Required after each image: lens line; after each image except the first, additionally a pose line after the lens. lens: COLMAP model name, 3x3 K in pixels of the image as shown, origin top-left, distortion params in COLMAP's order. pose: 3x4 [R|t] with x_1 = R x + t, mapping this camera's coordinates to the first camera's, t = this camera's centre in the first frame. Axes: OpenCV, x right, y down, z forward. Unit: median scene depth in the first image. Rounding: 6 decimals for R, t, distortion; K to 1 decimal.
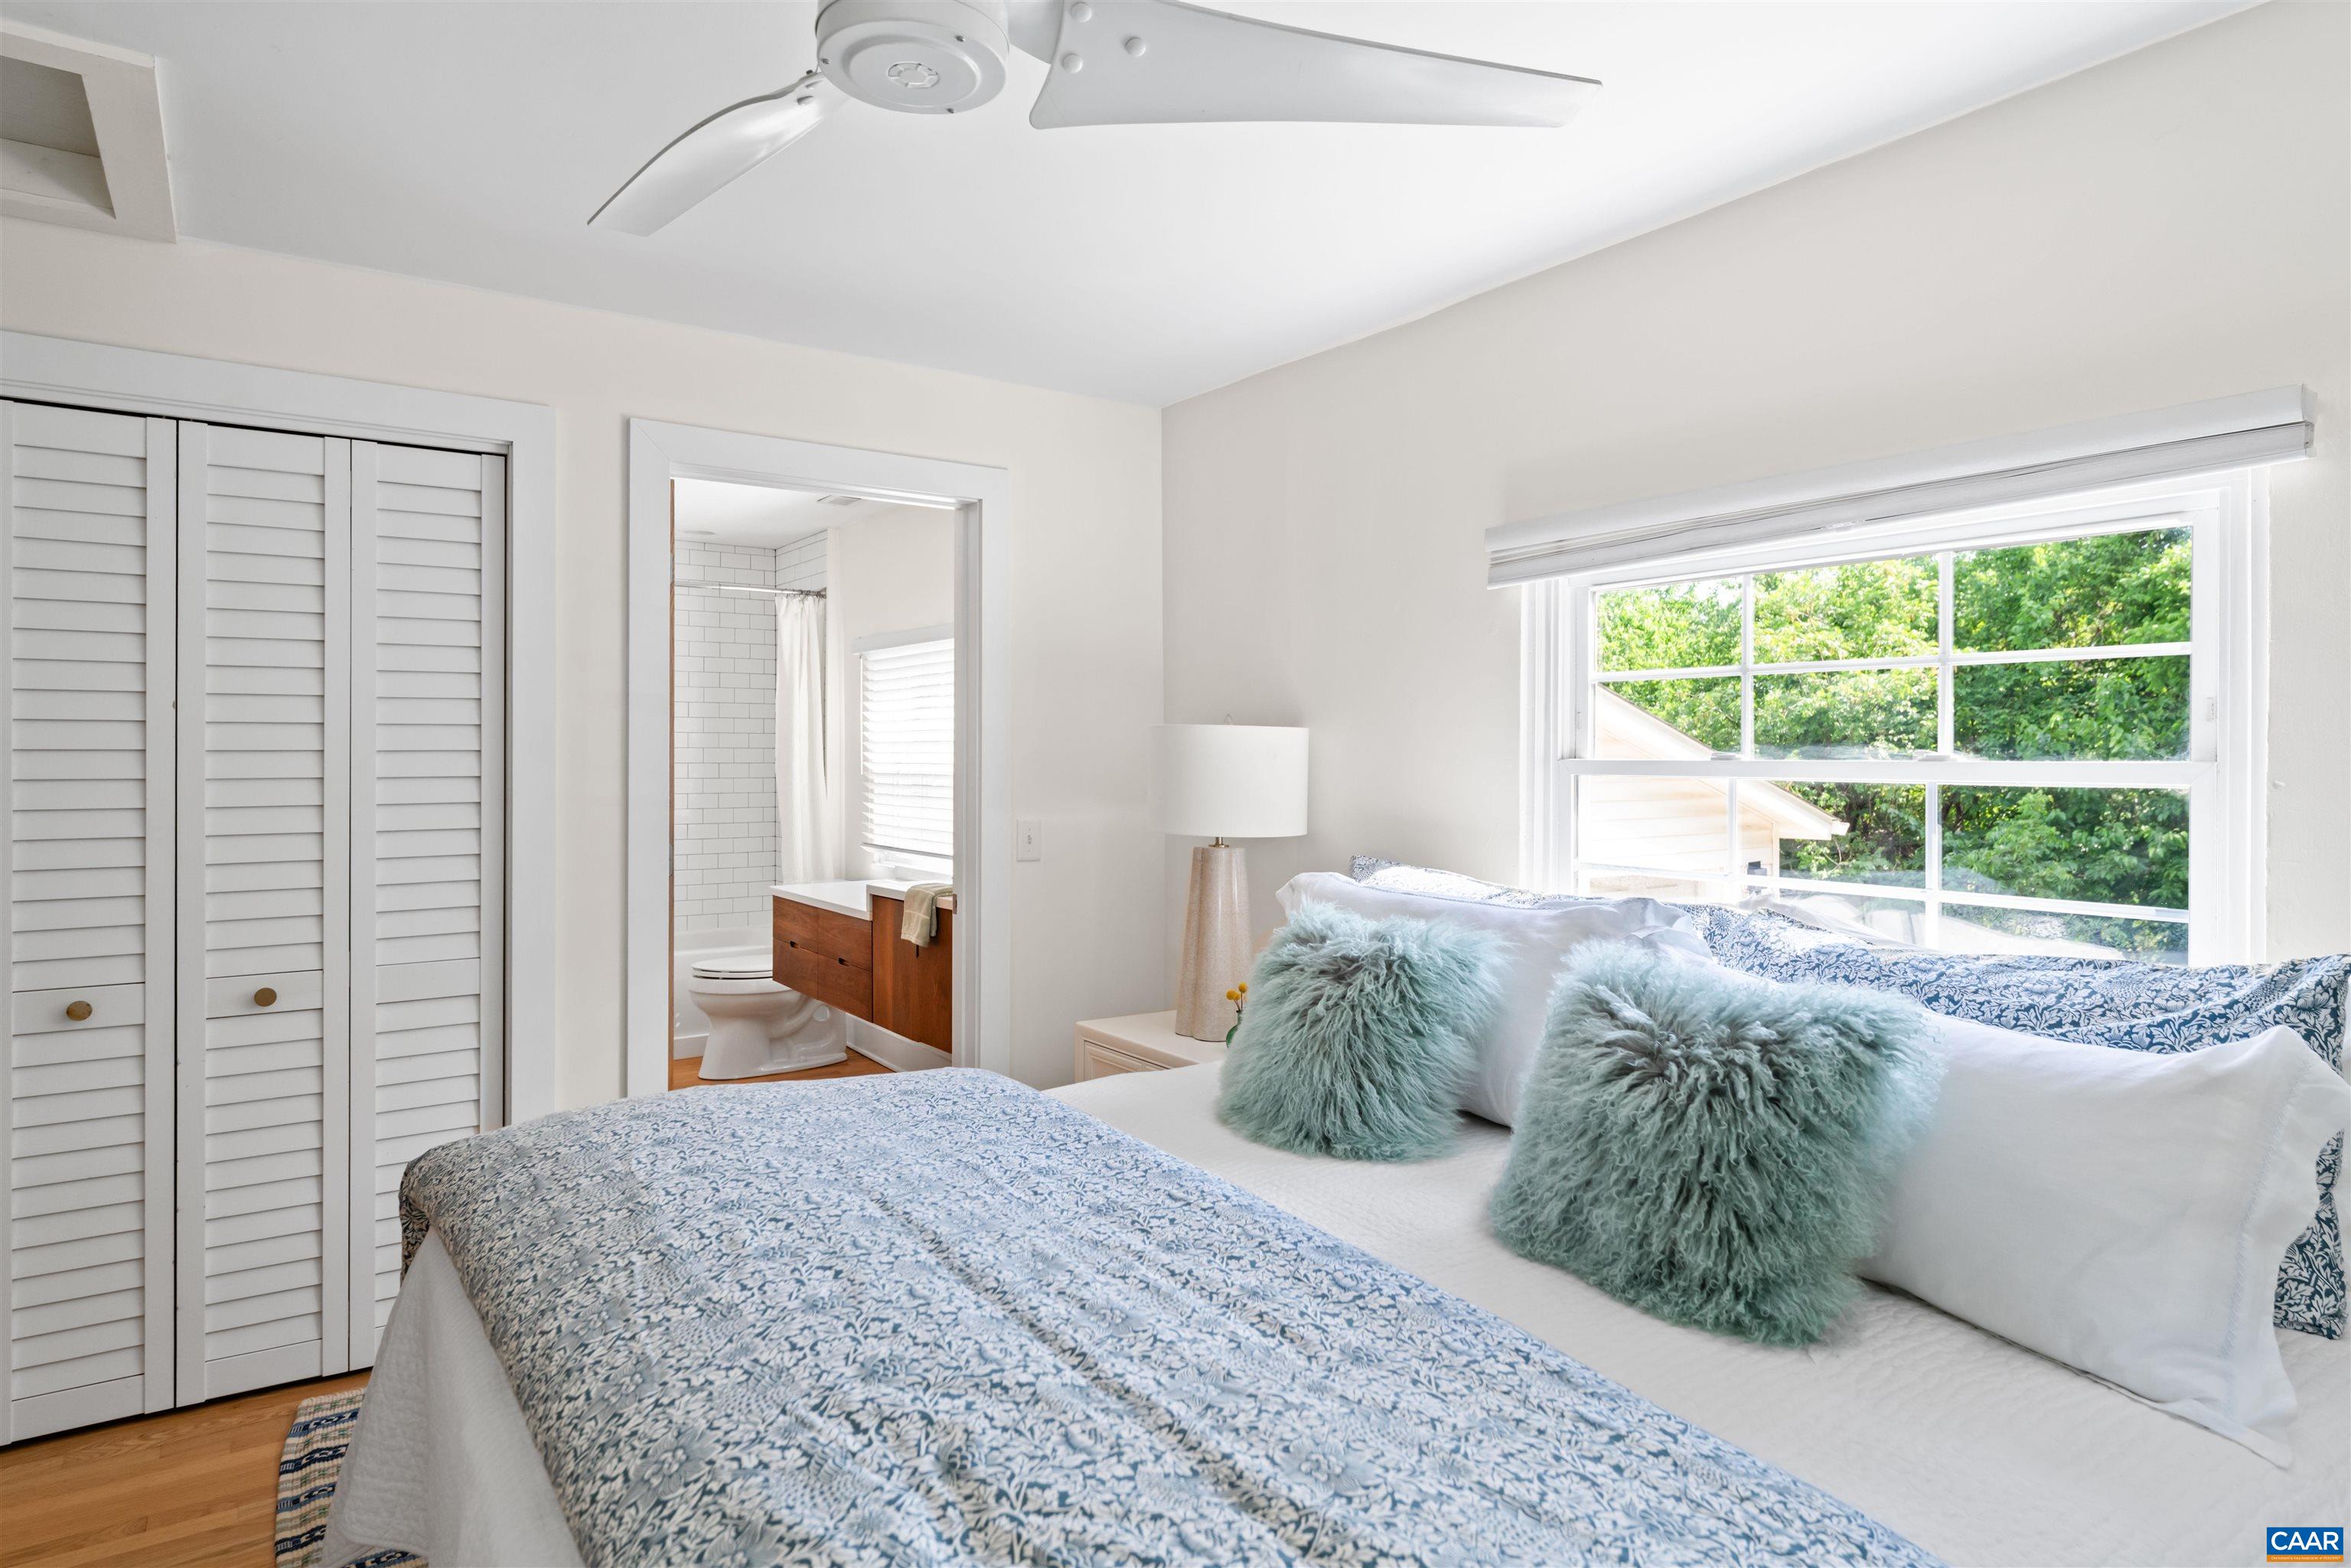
lens RADIAL K [[1382.8, 0, 1158.1], [0, 1382.8, 735.3], [0, 0, 1]] dist [0.000046, -0.001249]
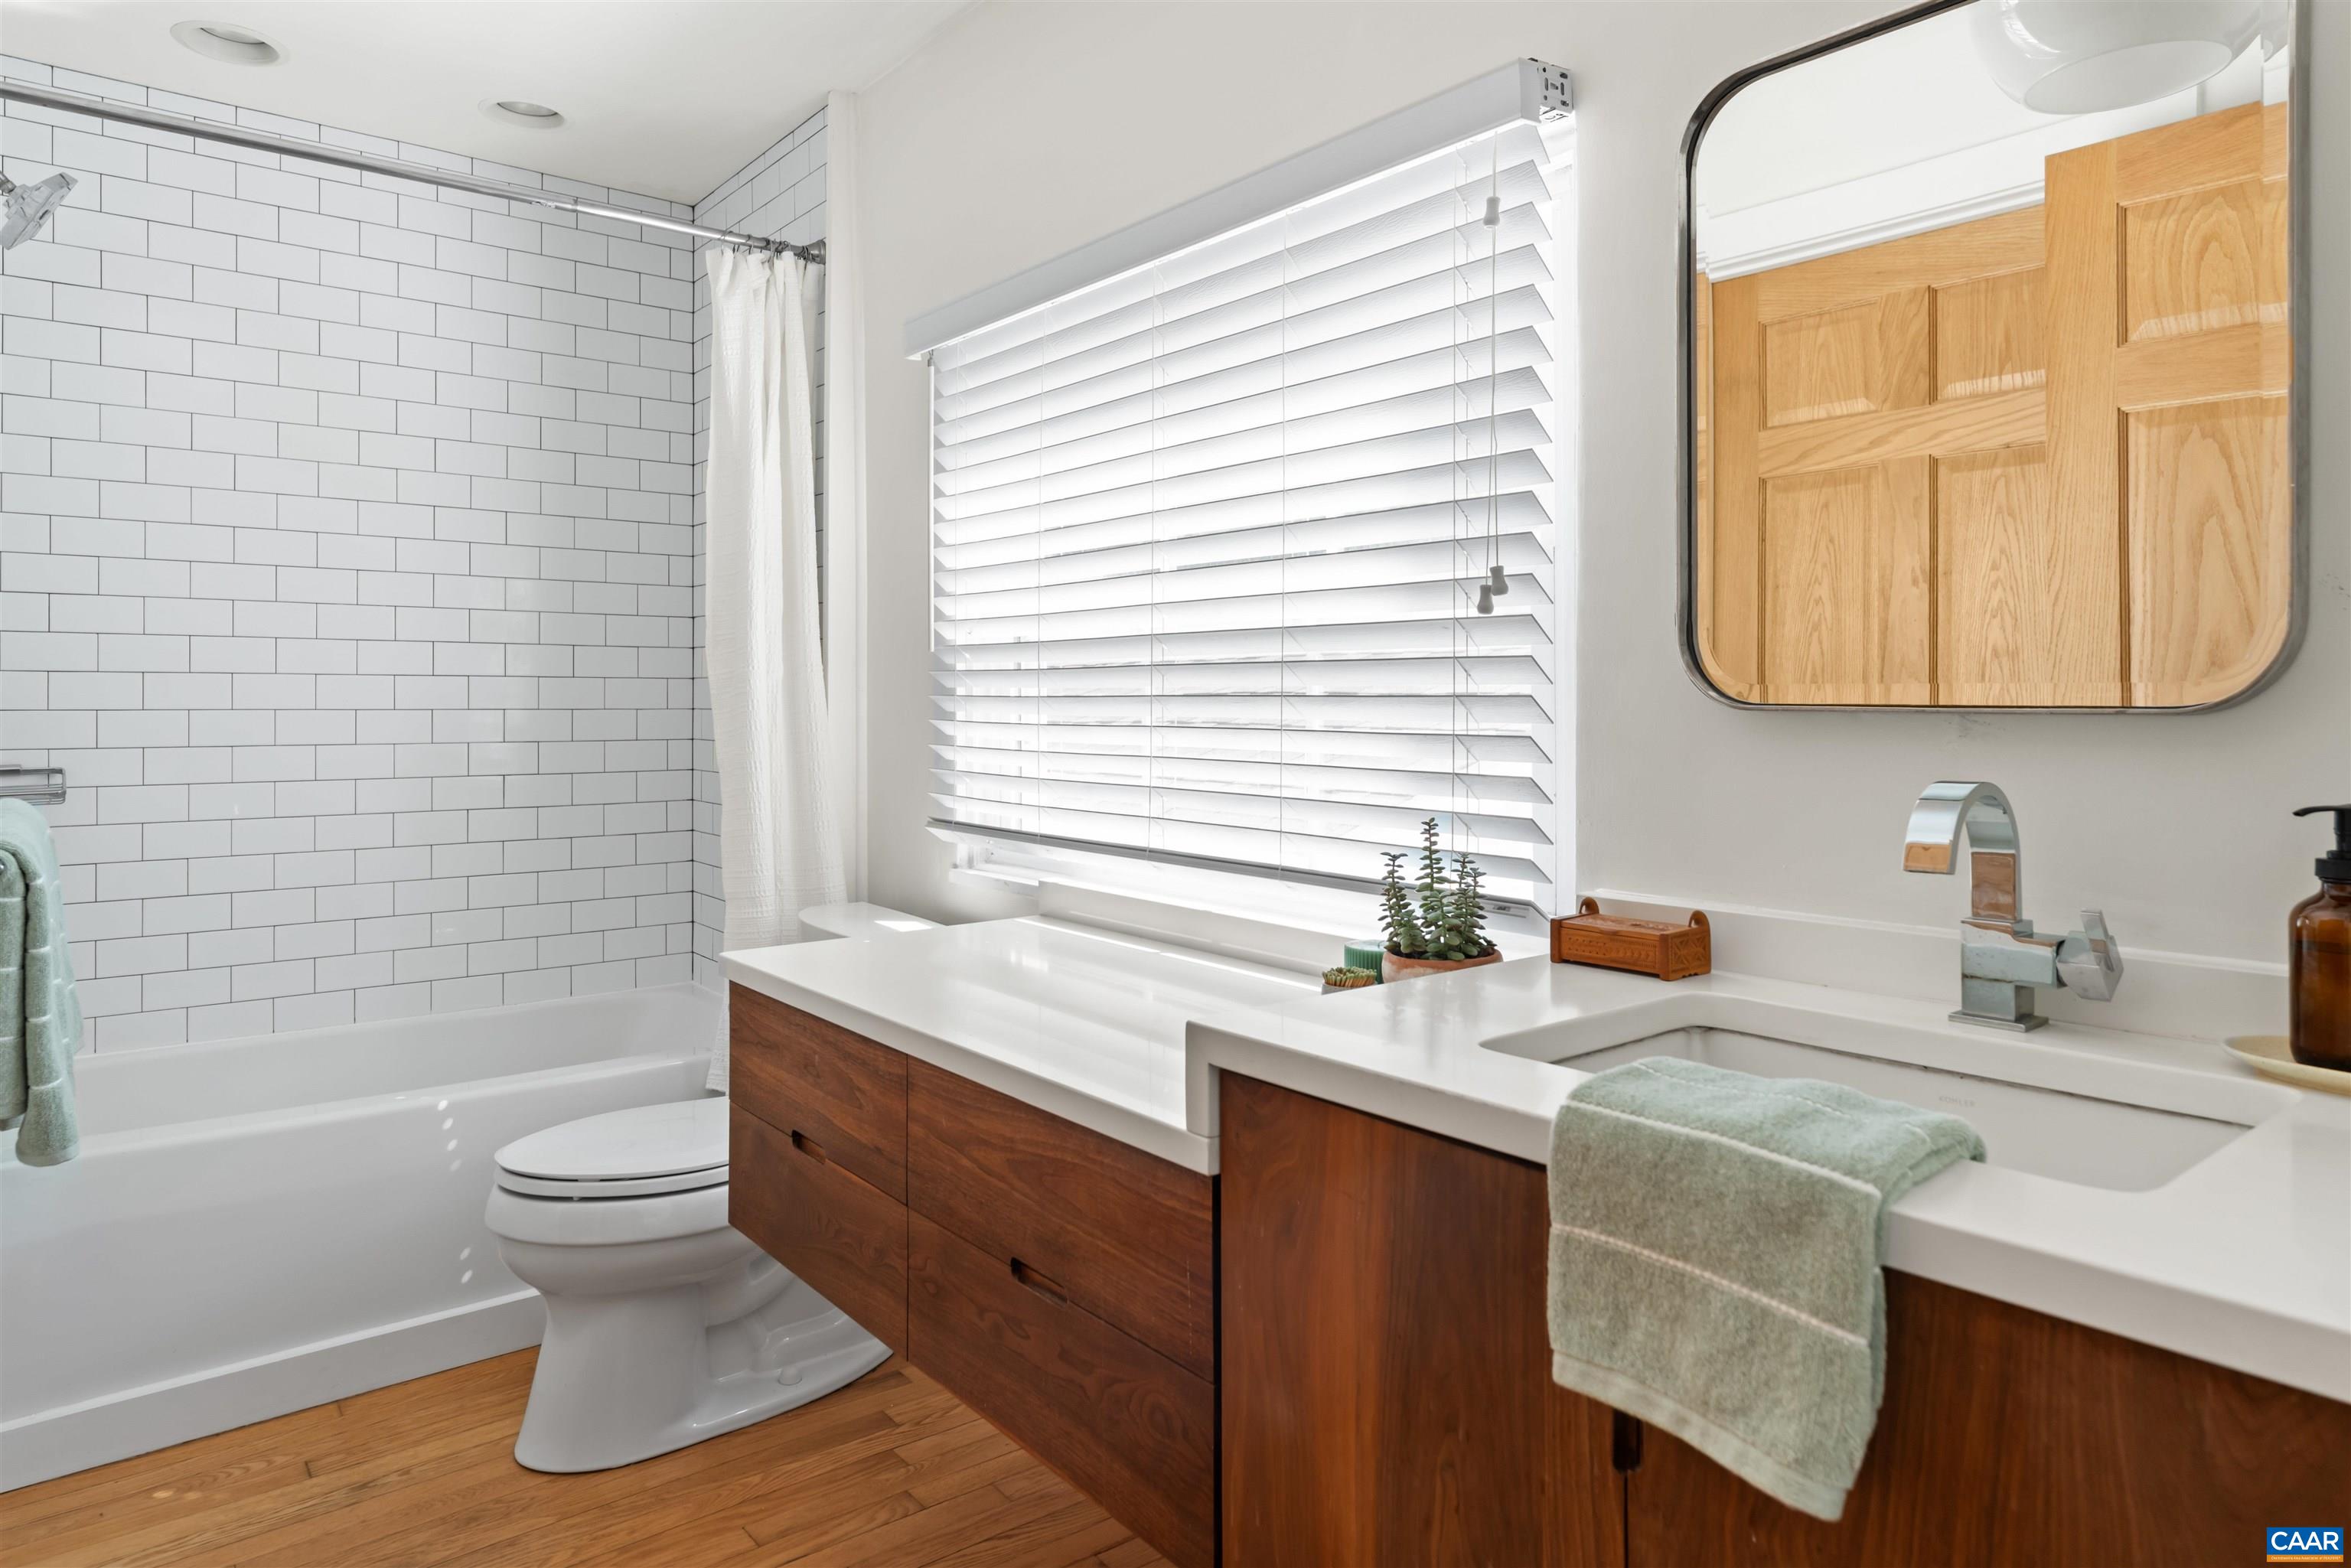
lens RADIAL K [[1414.8, 0, 1175.5], [0, 1414.8, 695.7], [0, 0, 1]] dist [-0.002333, -0.000731]
pose [[0.996018, 0.001524, 0.089140, -0.176767], [-0.002340, 0.999956, 0.009051, 0.036787], [-0.089122, -0.009223, 0.995978, 0.568898]]
